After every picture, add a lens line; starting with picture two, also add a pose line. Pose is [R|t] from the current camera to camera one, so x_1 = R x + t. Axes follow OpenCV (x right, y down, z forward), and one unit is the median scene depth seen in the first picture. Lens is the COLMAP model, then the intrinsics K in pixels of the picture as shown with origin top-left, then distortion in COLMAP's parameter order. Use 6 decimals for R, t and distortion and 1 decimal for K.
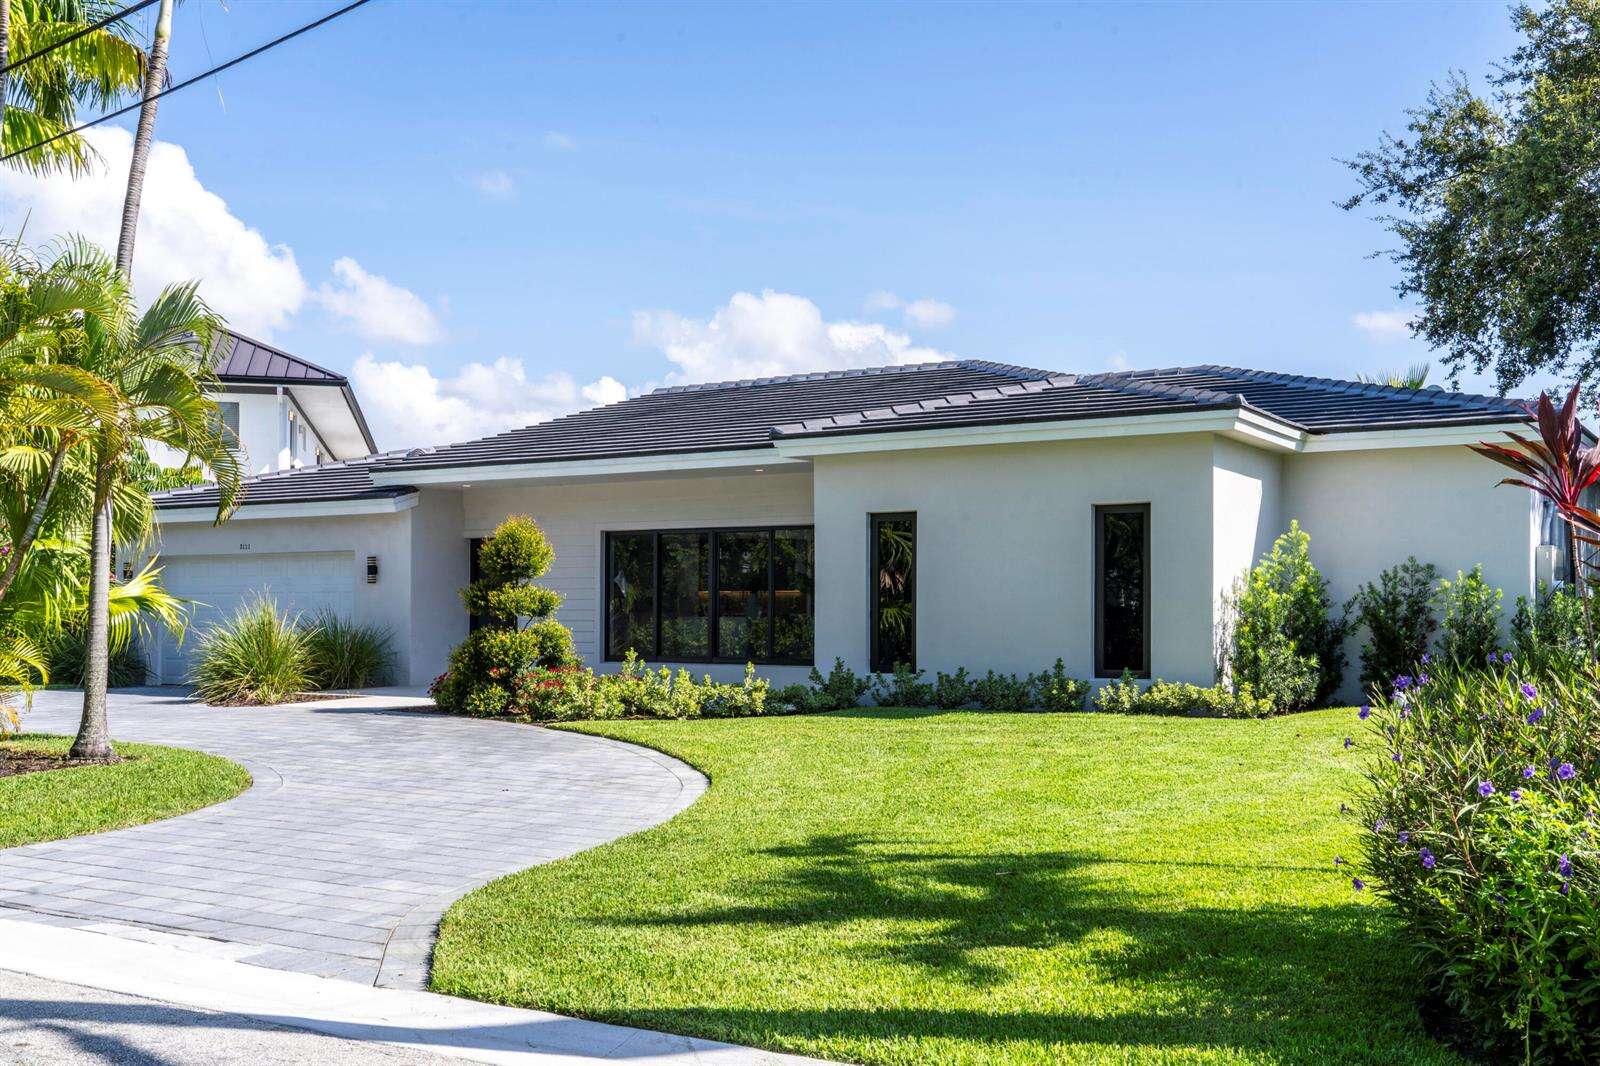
lens RADIAL K [[1576.3, 0, 799.9], [0, 1576.3, 538.3], [0, 0, 1]] dist [-0.013420, 0.000000]
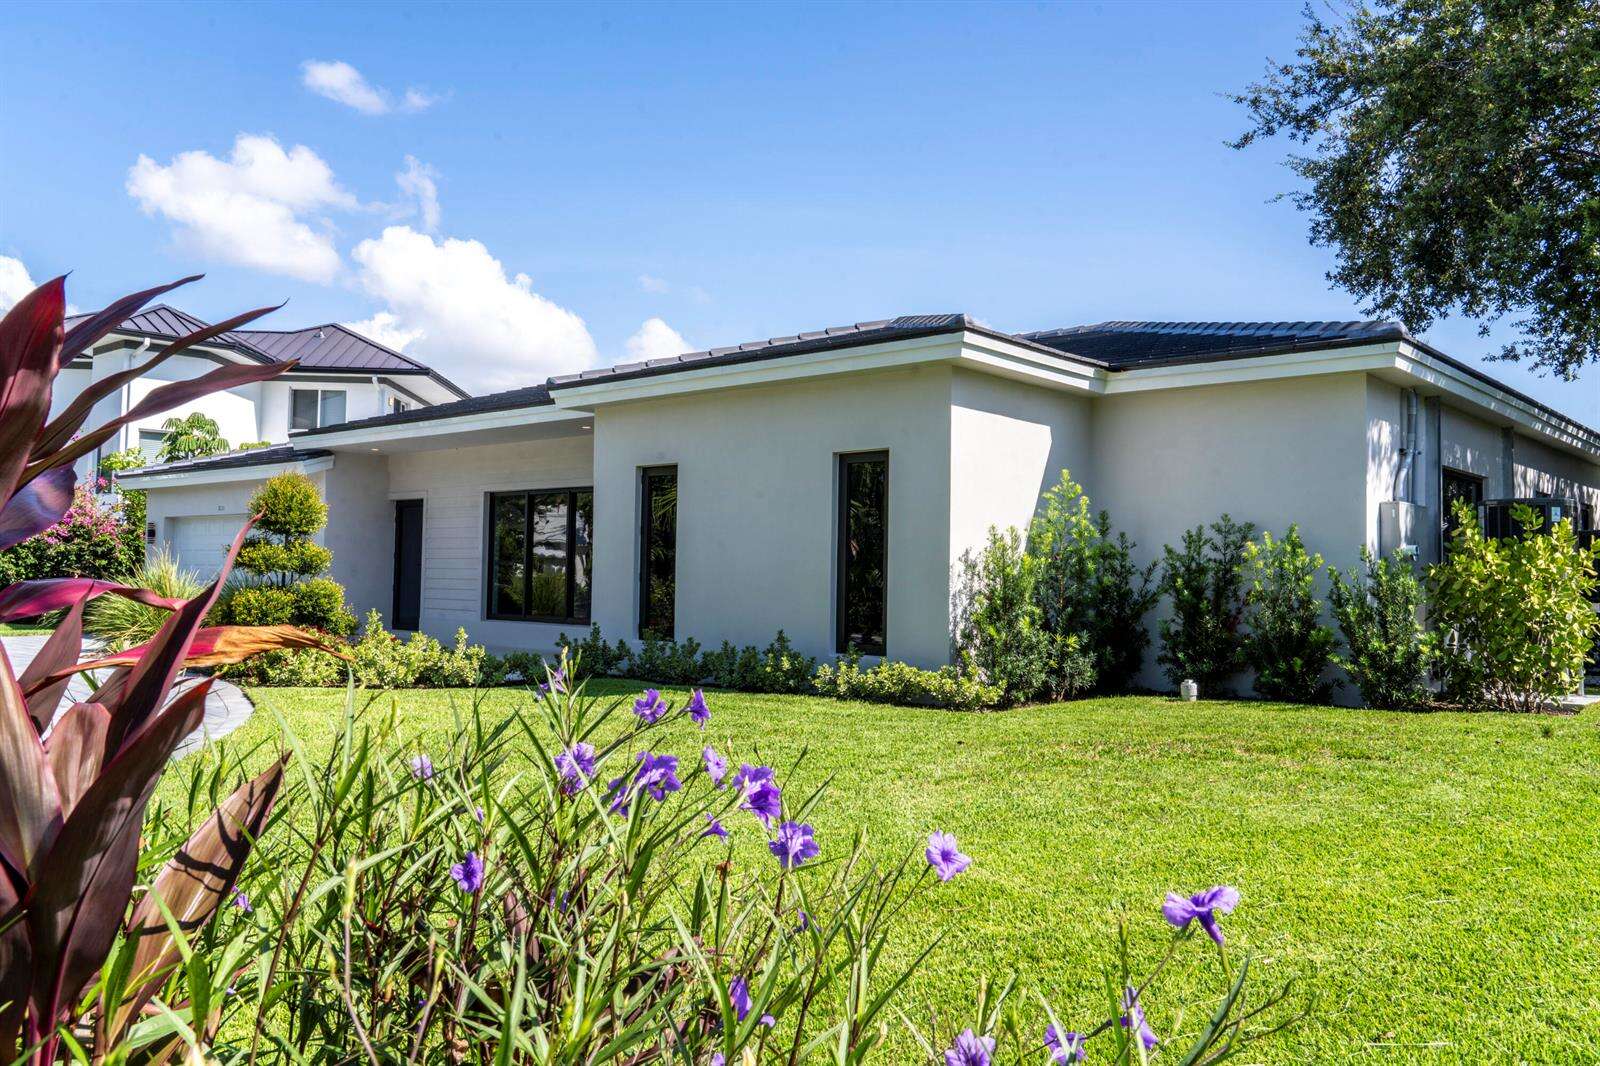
lens RADIAL K [[1202.4, 0, 803.9], [0, 1202.4, 473.4], [0, 0, 1]] dist [0.000843, 0.000307]
pose [[0.986726, -0.002124, -0.162381, 0.263460], [-0.003456, 0.999413, -0.034073, 0.012051], [0.162358, 0.034182, 0.986140, 0.325910]]
